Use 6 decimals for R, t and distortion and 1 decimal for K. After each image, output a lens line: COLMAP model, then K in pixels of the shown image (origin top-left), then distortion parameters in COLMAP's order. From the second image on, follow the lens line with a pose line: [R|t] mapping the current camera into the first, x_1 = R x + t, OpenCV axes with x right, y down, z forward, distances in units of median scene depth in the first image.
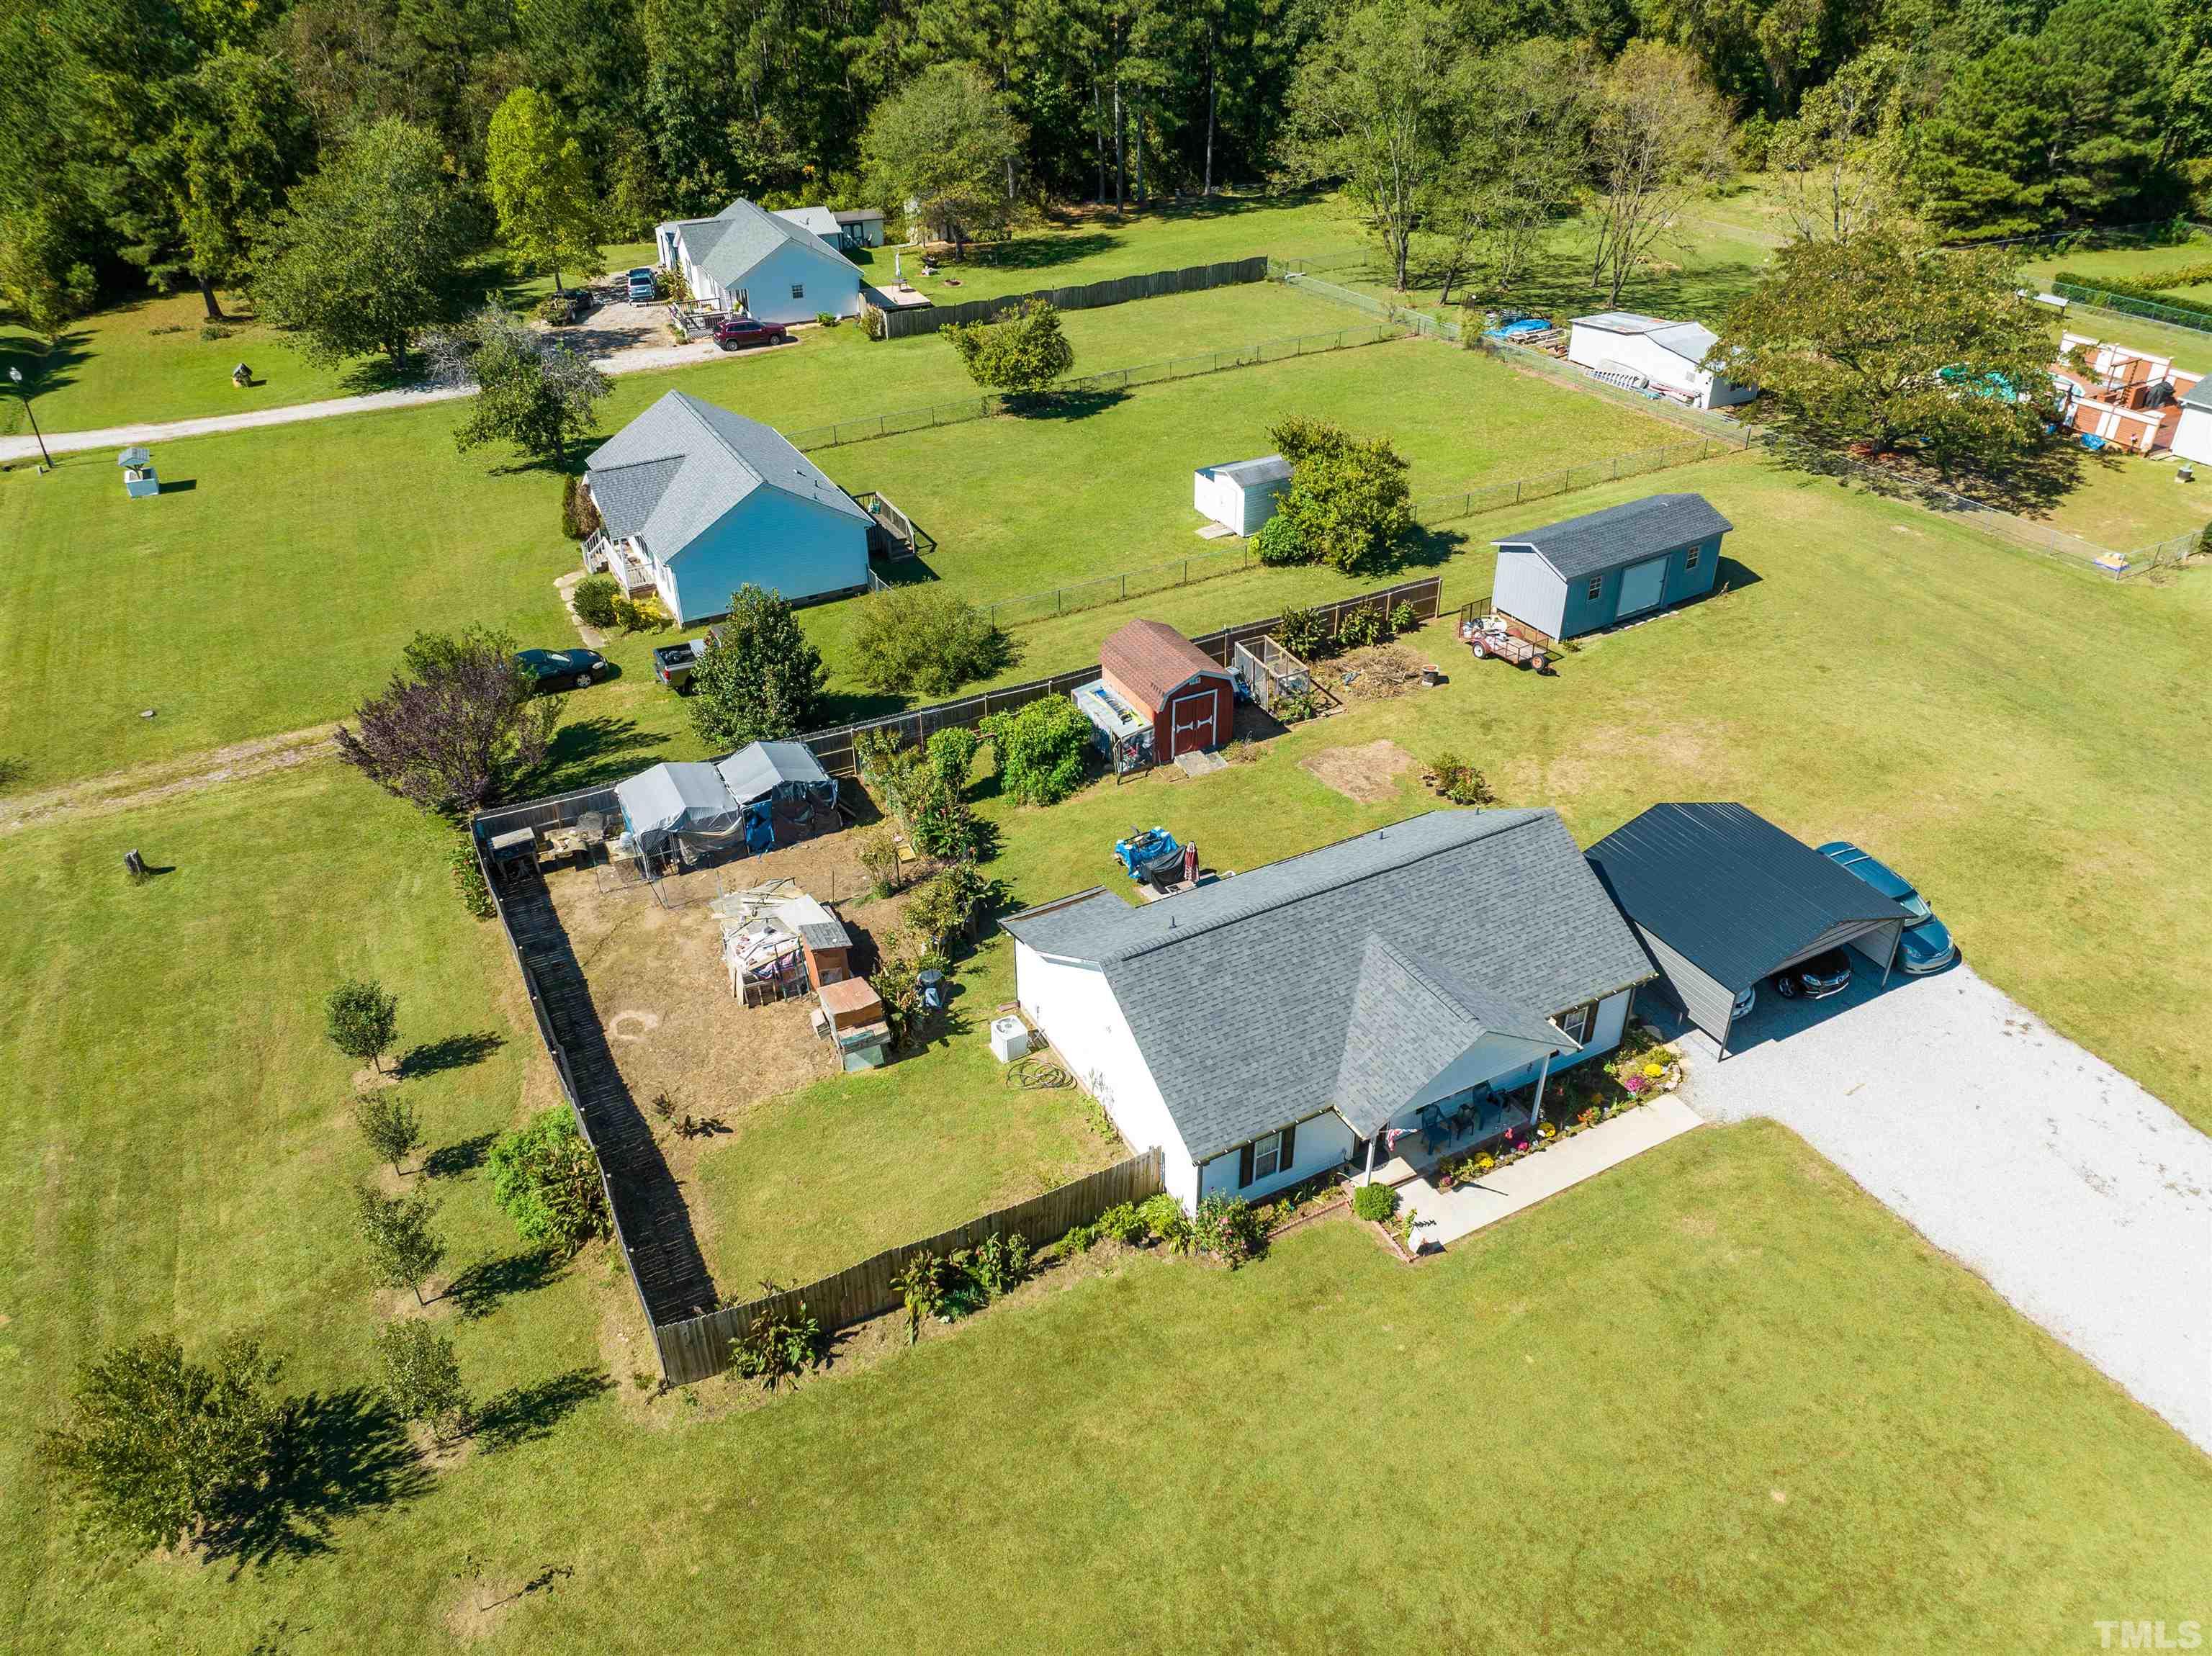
lens RADIAL K [[1568.4, 0, 1103.2], [0, 1568.4, 823.6], [0, 0, 1]] dist [-0.032099, 0.002433]
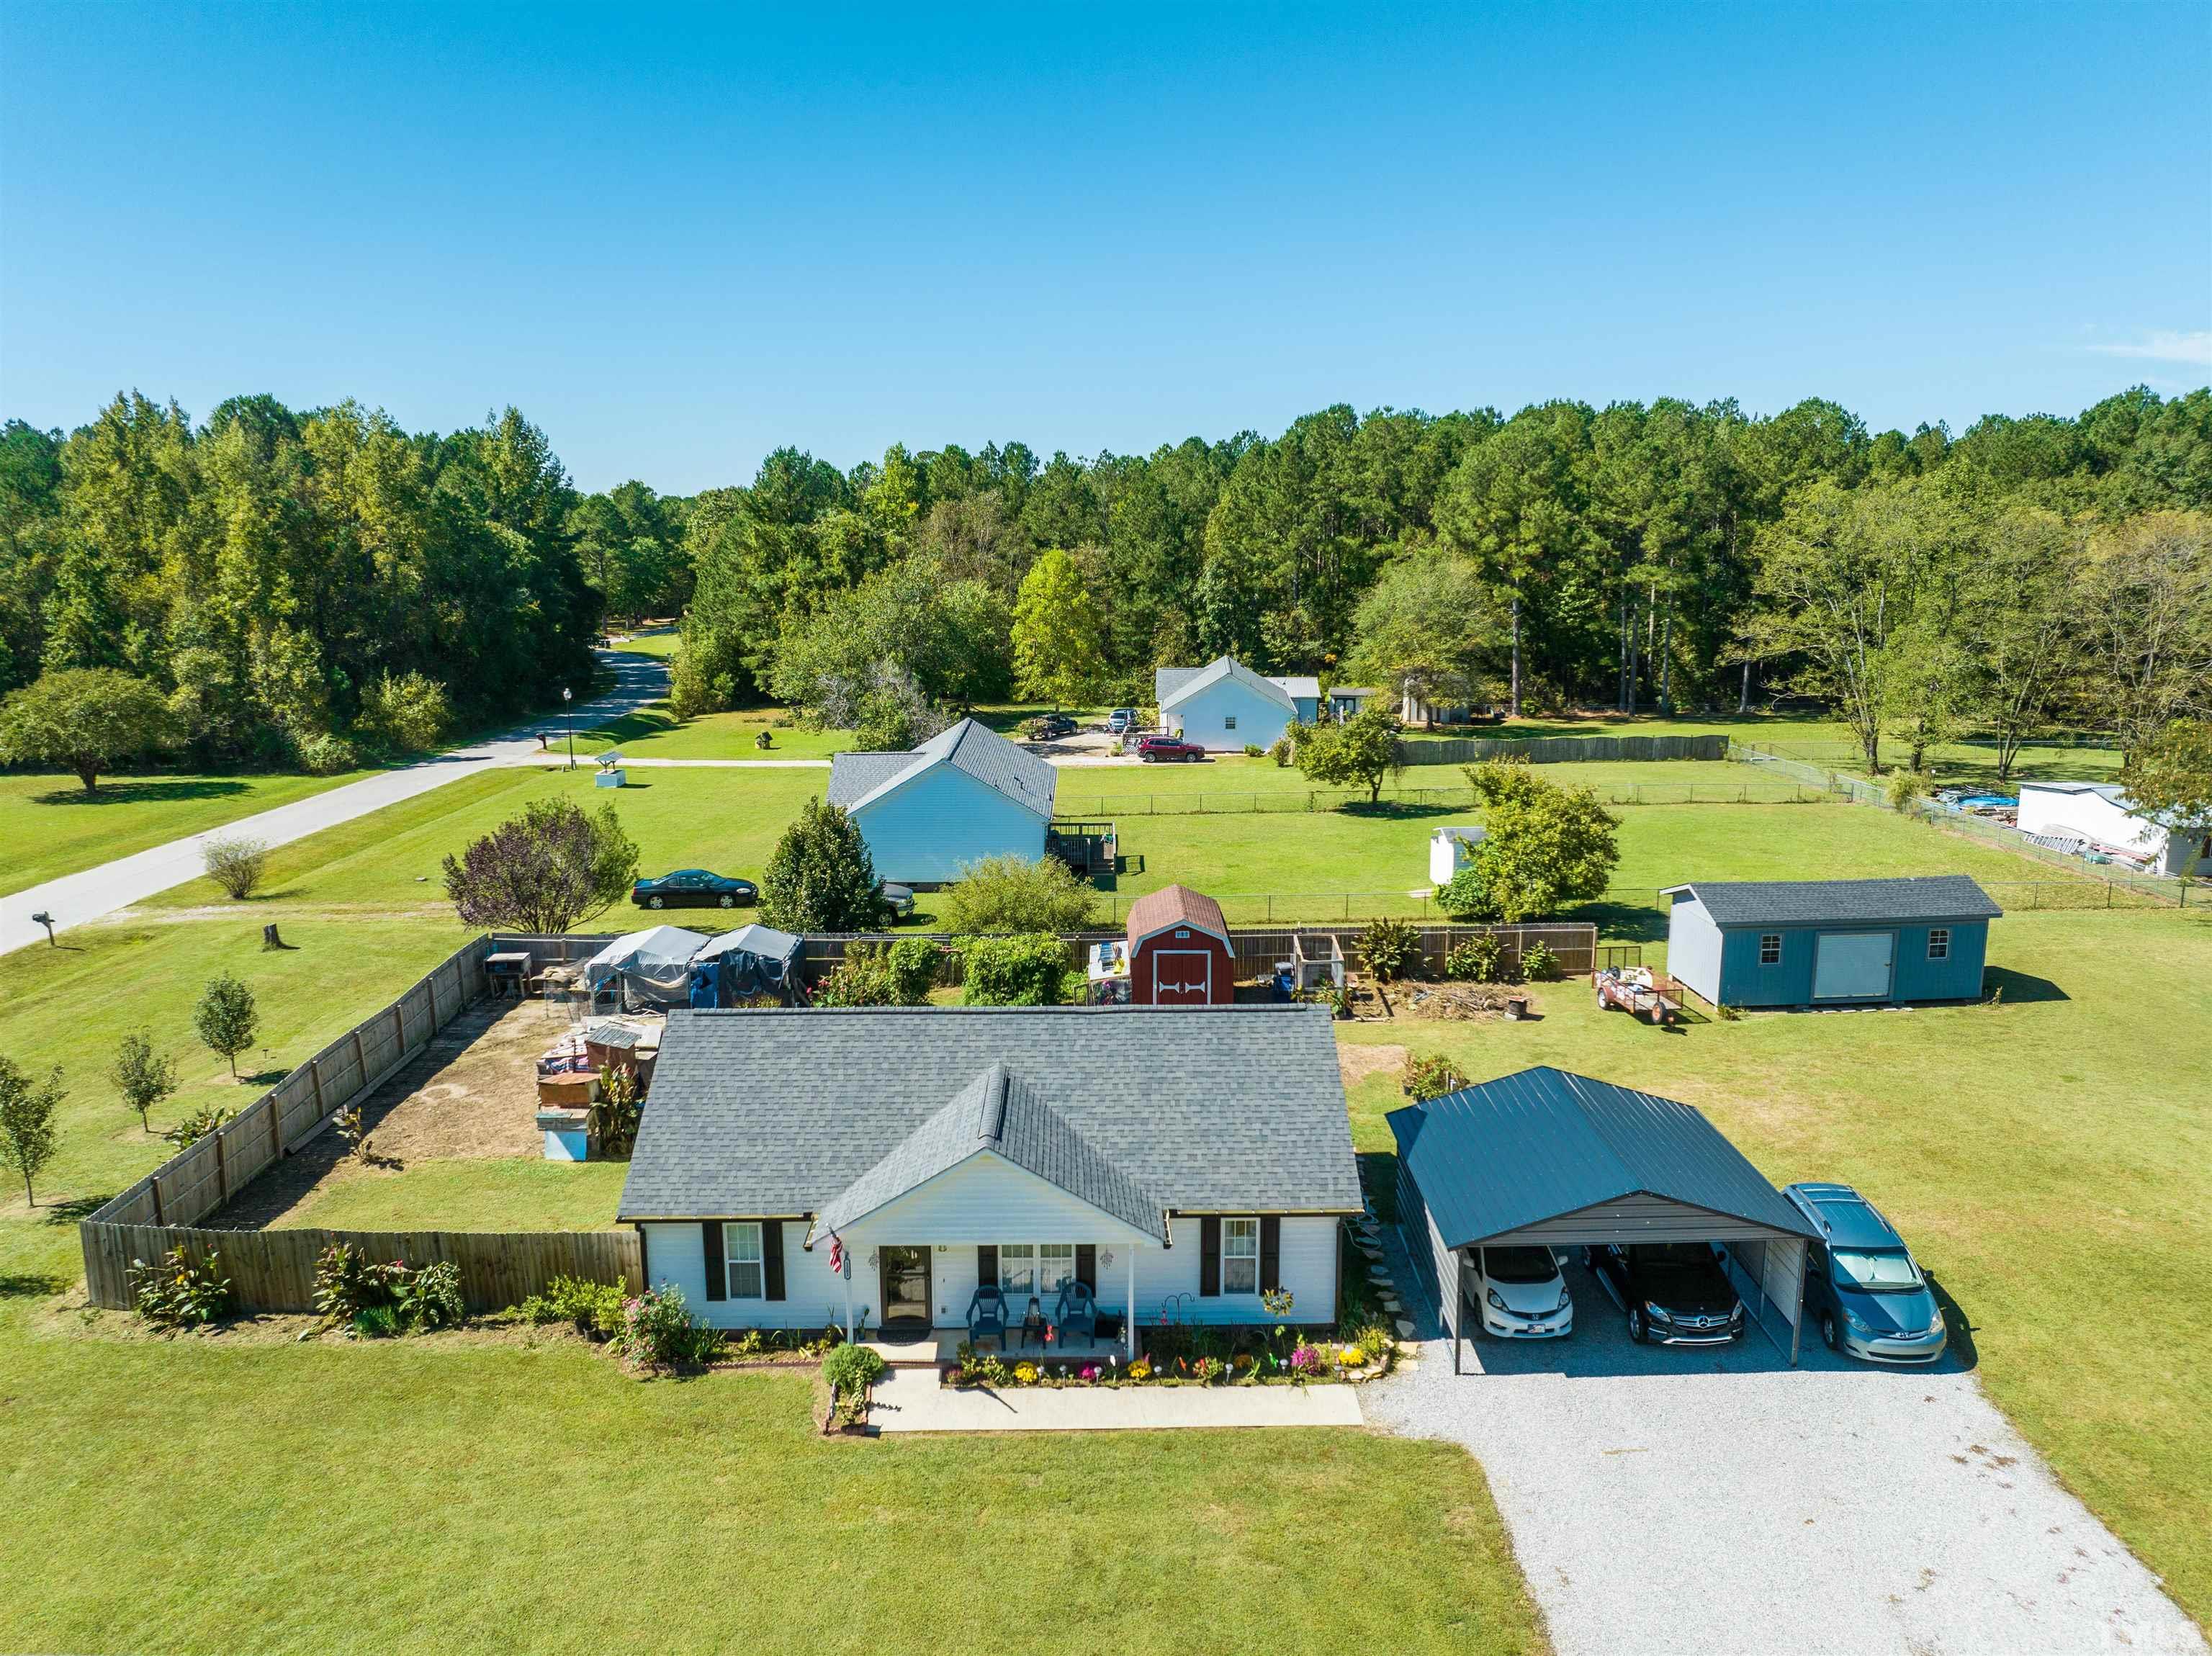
lens RADIAL K [[1568.4, 0, 1101.6], [0, 1568.4, 828.5], [0, 0, 1]] dist [-0.032099, 0.002433]
pose [[0.887620, 0.094668, -0.450743, 0.338405], [-0.252950, 0.918045, -0.305304, 0.112953], [0.384900, 0.385009, 0.838821, 0.167054]]
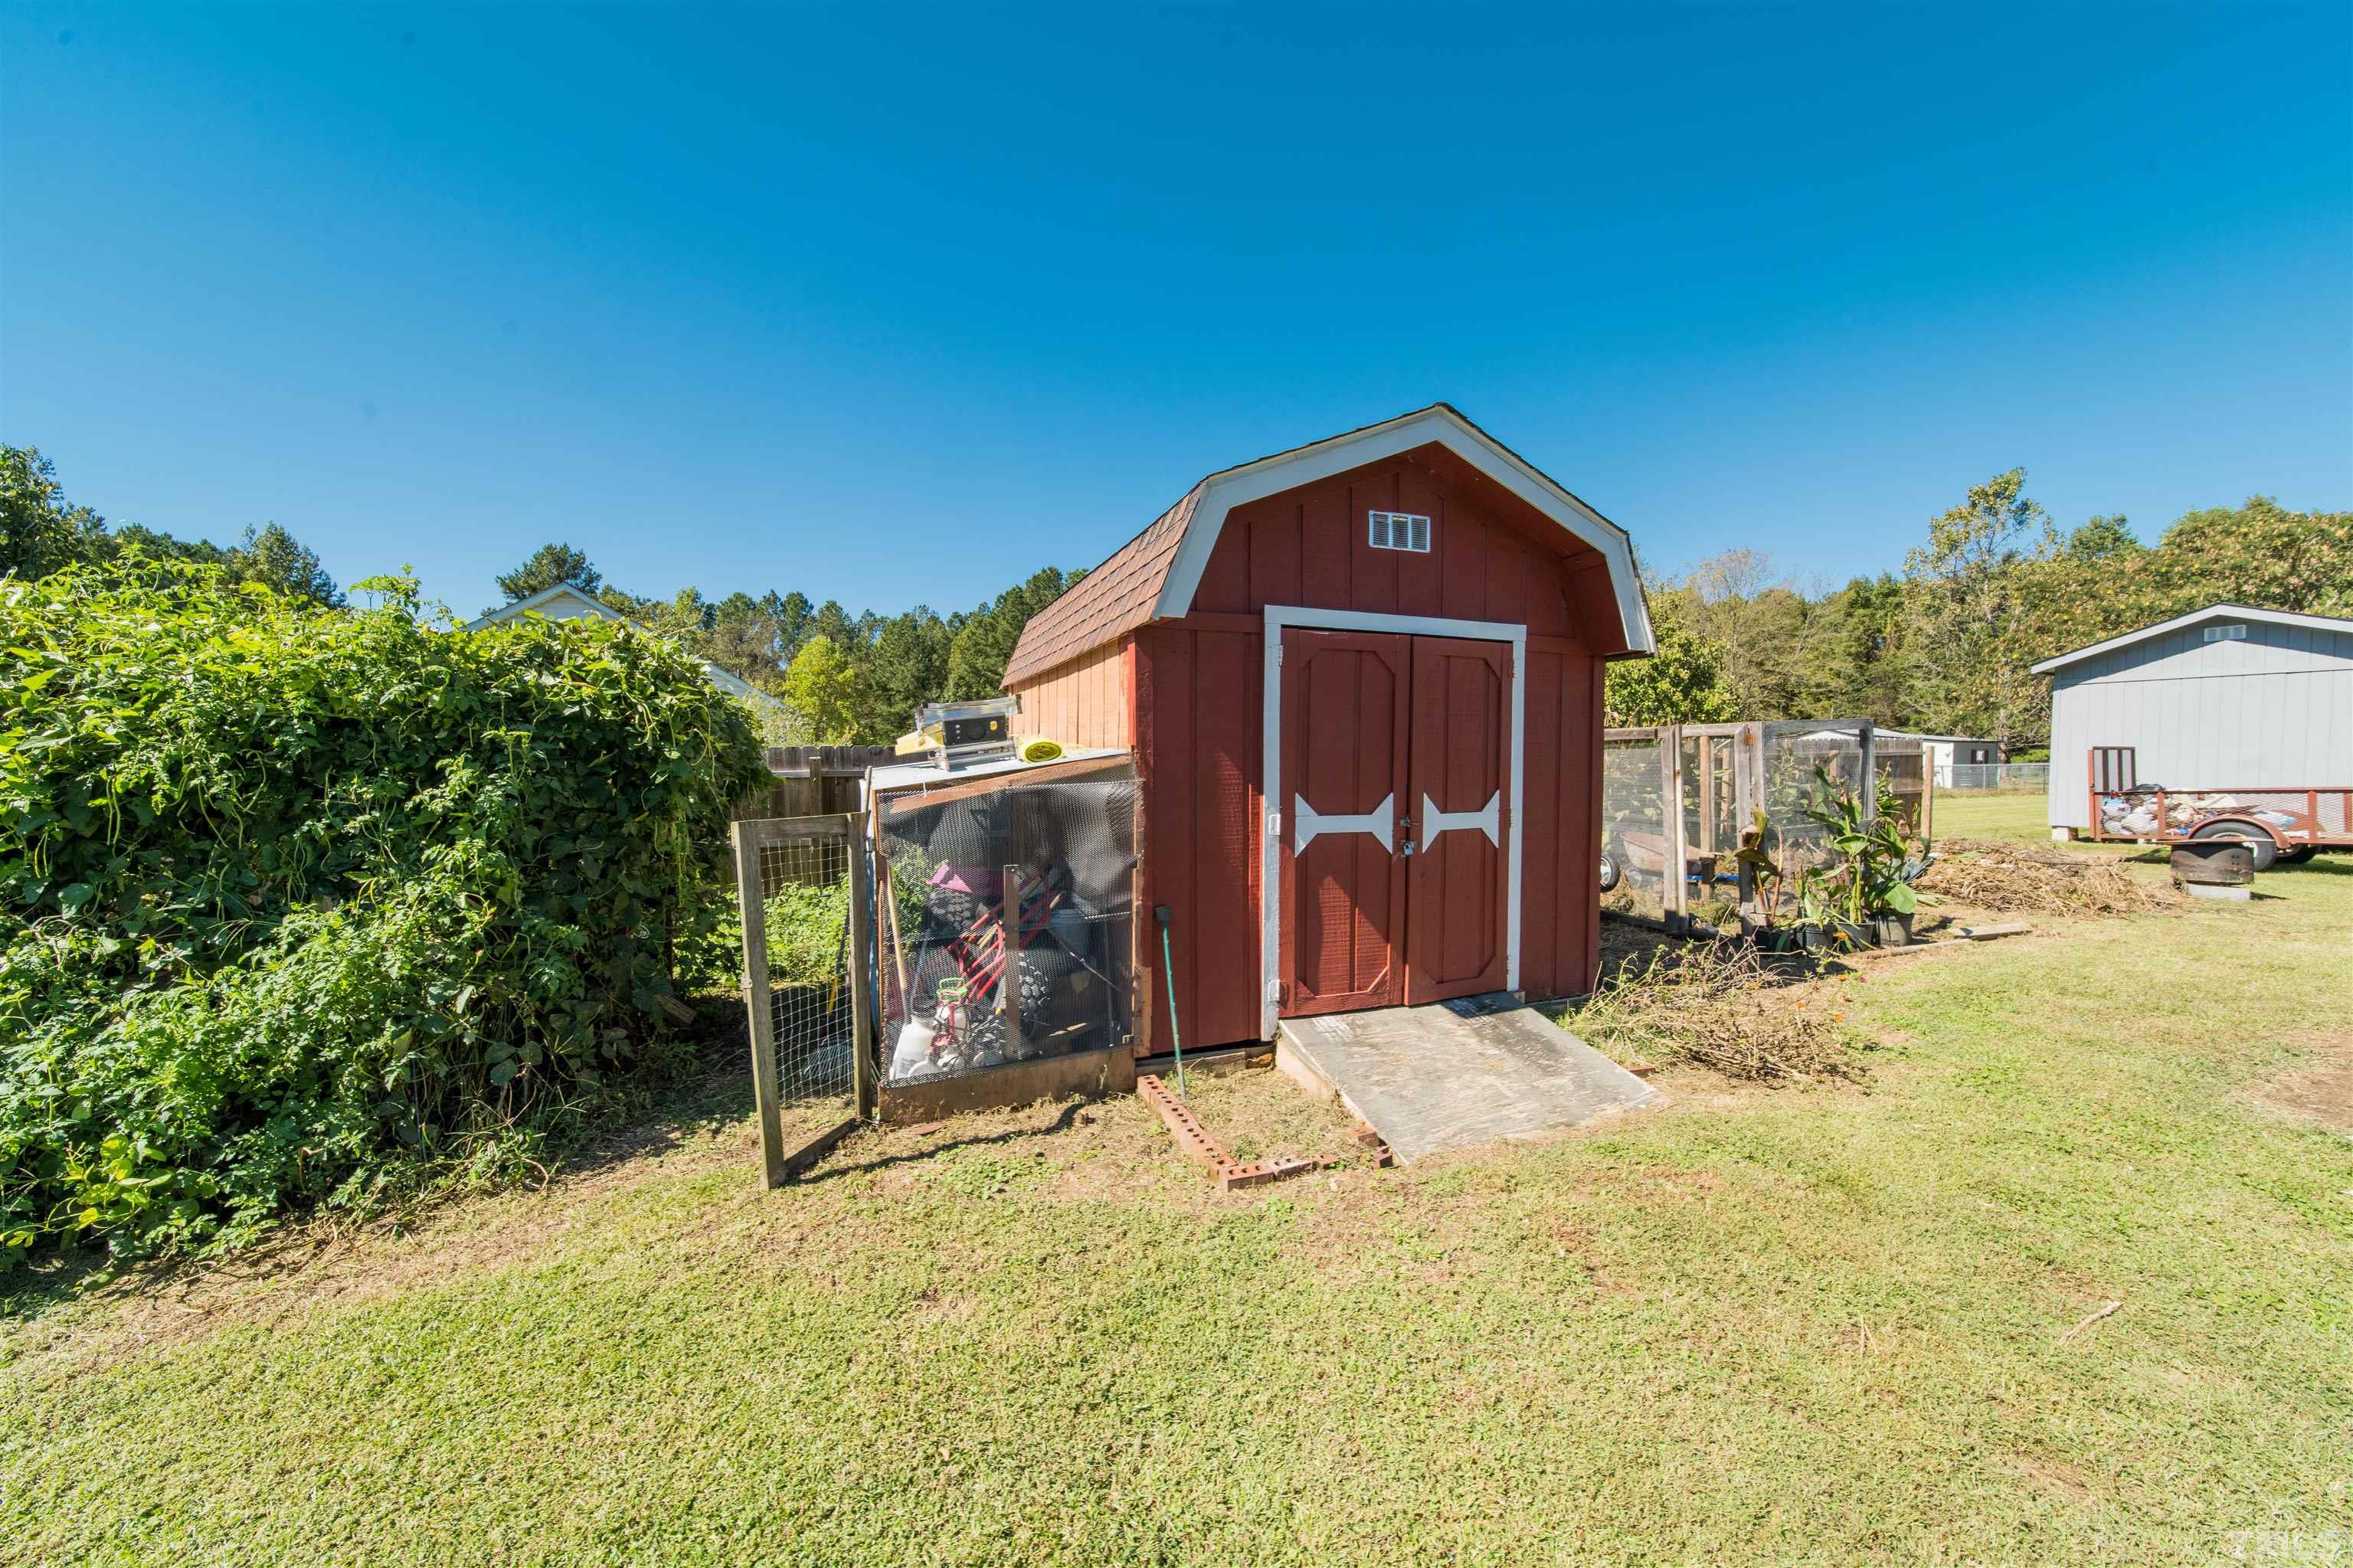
lens RADIAL K [[833.1, 0, 1181.9], [0, 833.1, 788.7], [0, 0, 1]] dist [-0.000959, -0.000188]
pose [[0.993636, 0.013279, -0.111856, 0.037125], [-0.068432, 0.859930, -0.505804, -0.017110], [0.089472, 0.510240, 0.855366, 0.760720]]
